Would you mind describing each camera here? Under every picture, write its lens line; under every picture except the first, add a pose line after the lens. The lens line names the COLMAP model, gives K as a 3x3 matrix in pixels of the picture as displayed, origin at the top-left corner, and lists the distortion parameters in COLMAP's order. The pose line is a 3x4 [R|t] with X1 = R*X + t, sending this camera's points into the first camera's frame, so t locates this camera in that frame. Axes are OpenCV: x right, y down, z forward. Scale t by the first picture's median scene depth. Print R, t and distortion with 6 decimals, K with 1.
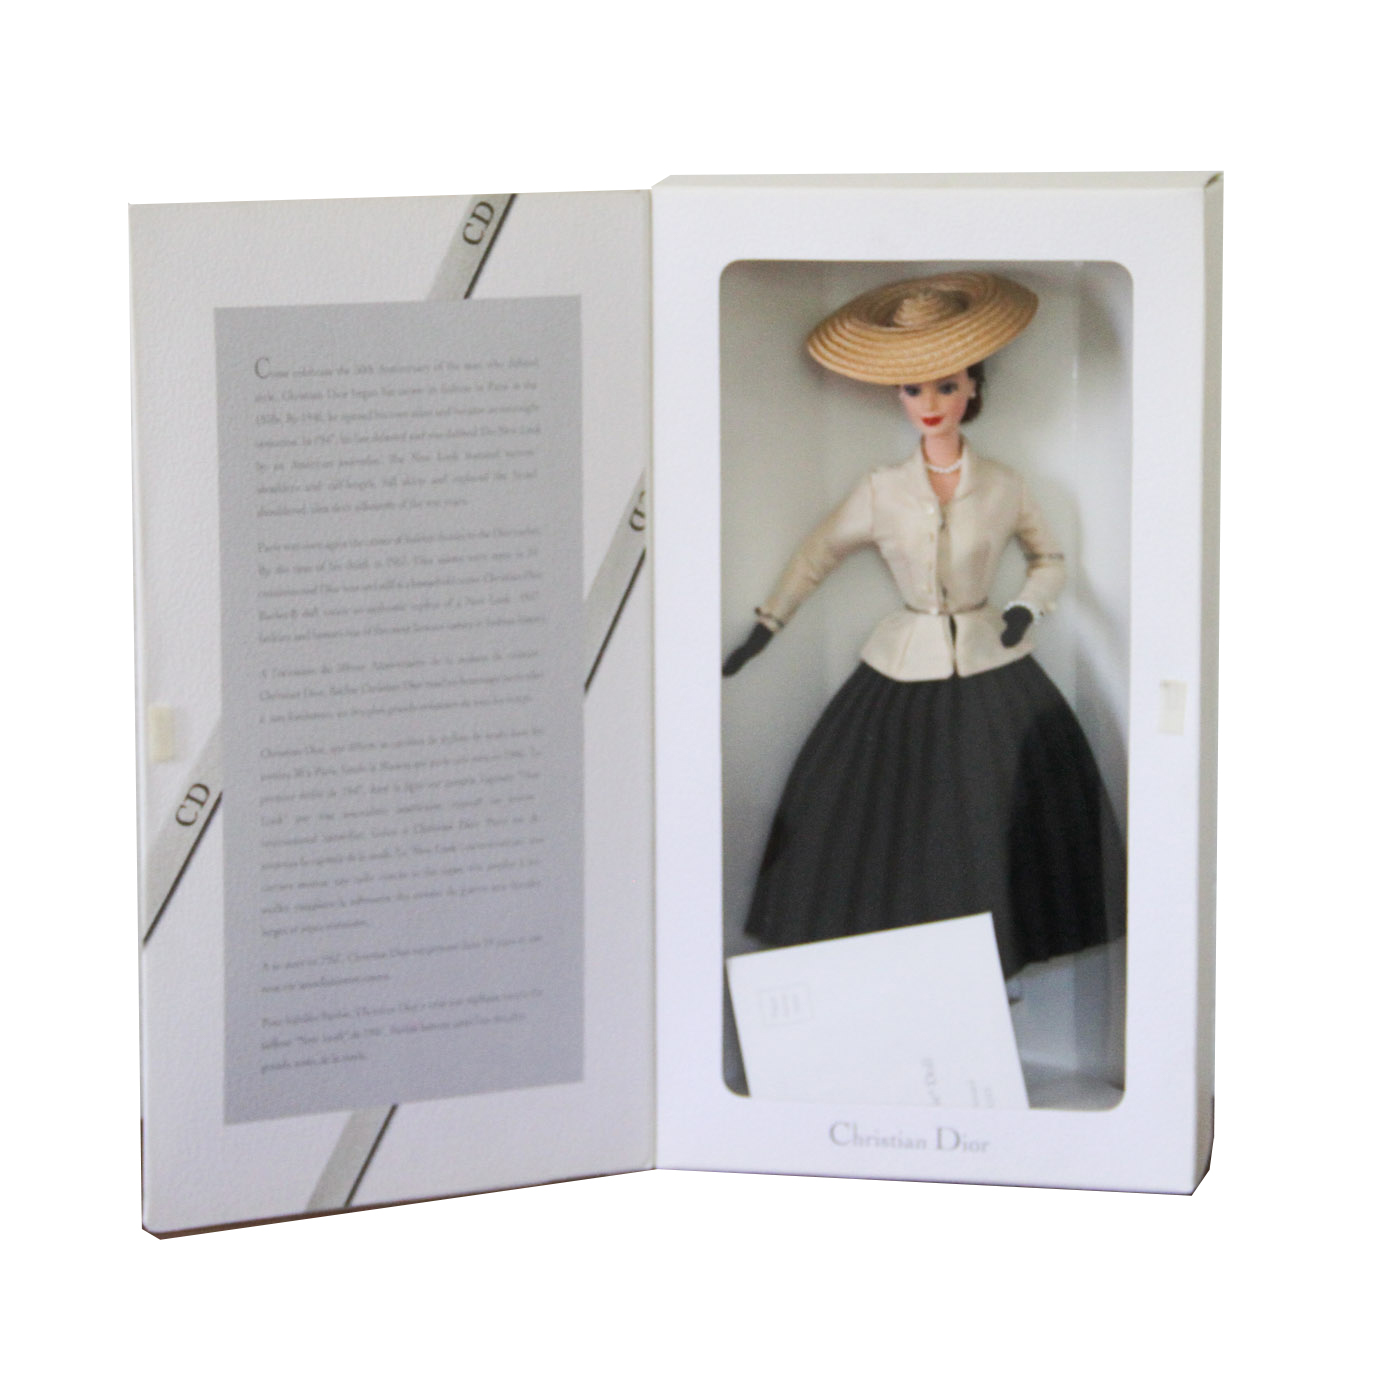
lens RADIAL K [[4803.3, 0, 700.0], [0, 4803.3, 700.0], [0, 0, 1]] dist [0.197911, 0.775086]
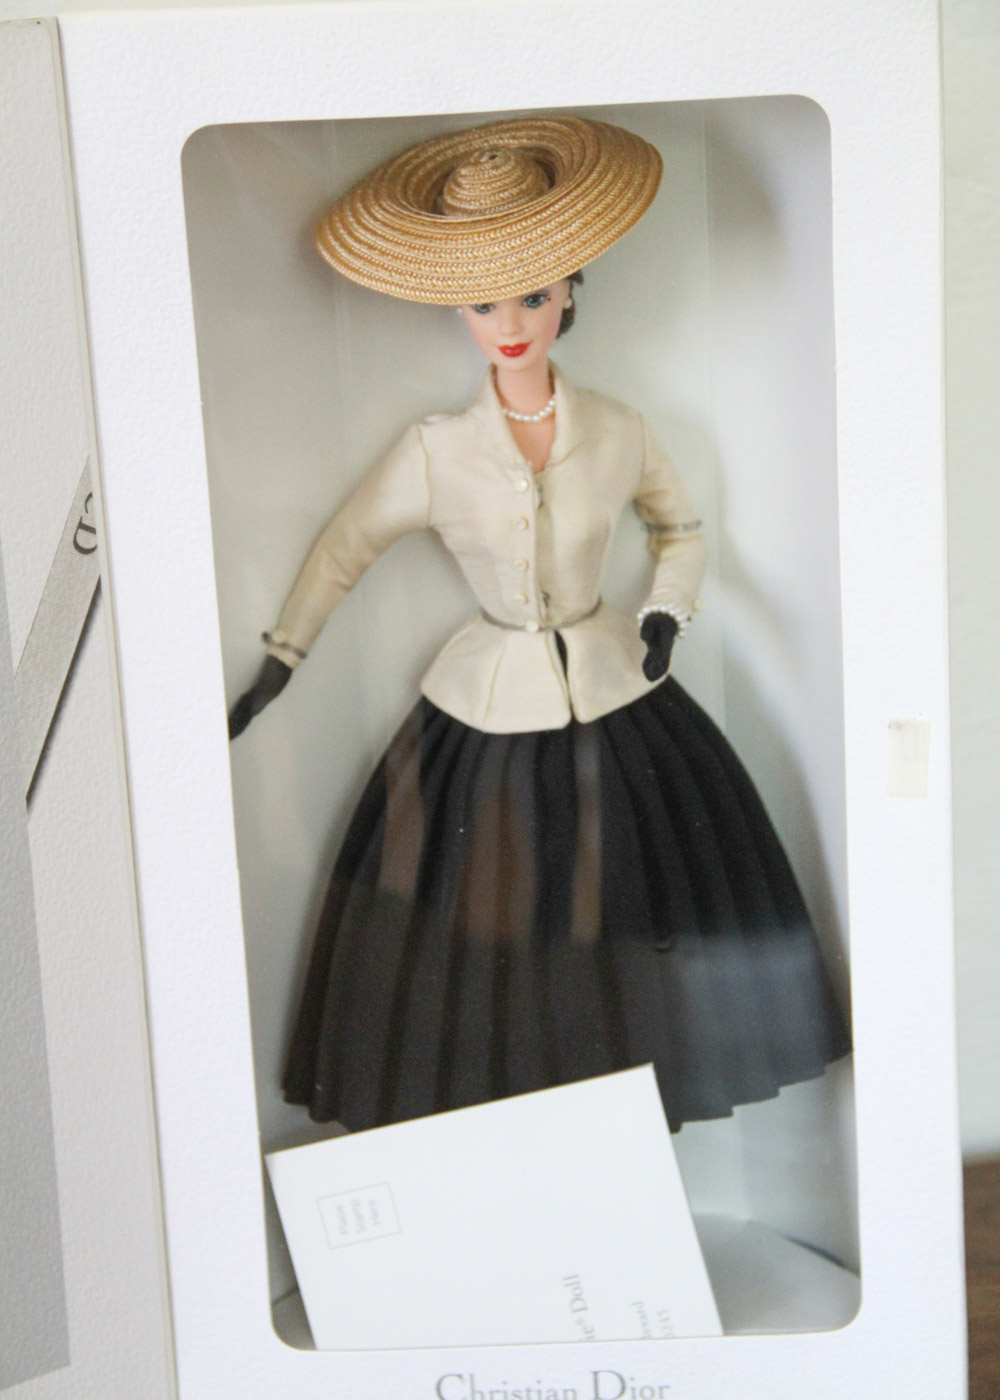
lens RADIAL K [[3351.2, 0, 500.0], [0, 3351.2, 700.0], [0, 0, 1]] dist [0.194335, 0.088911]
pose [[0.986420, -0.088543, 0.138335, -0.022270], [0.071430, 0.989693, 0.124121, -0.067480], [-0.147899, -0.112554, 0.982577, 0.534226]]
